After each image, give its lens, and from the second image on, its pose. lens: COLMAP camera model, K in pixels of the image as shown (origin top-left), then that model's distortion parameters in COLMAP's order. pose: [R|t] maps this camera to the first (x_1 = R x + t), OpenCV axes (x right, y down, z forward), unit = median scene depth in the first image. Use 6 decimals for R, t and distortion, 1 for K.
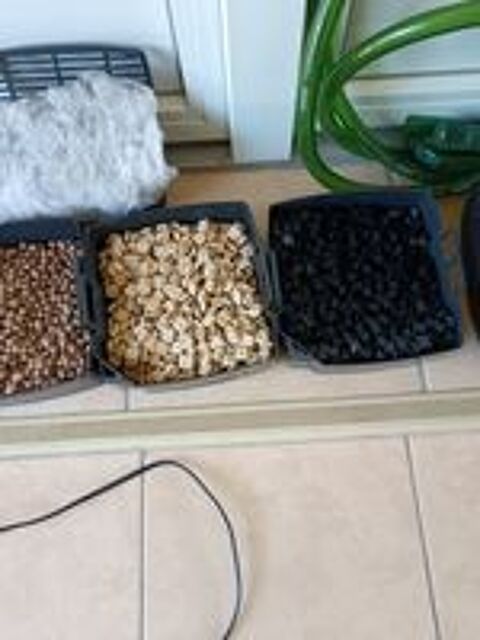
lens RADIAL K [[503.4, 0, 239.9], [0, 503.4, 319.9], [0, 0, 1]] dist [-0.012337, -0.017328]
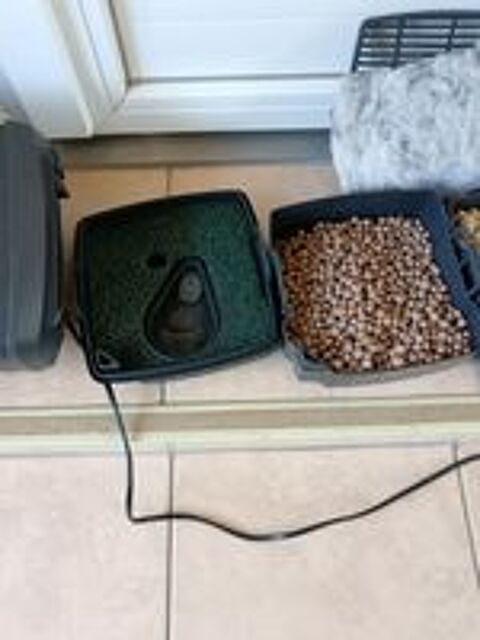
lens RADIAL K [[503.4, 0, 239.3], [0, 503.4, 319.0], [0, 0, 1]] dist [-0.012337, -0.017328]
pose [[0.999358, 0.035831, 0.000576, -0.702666], [-0.035704, 0.996942, -0.069516, 0.124973], [-0.003065, 0.069450, 0.997581, 0.059661]]
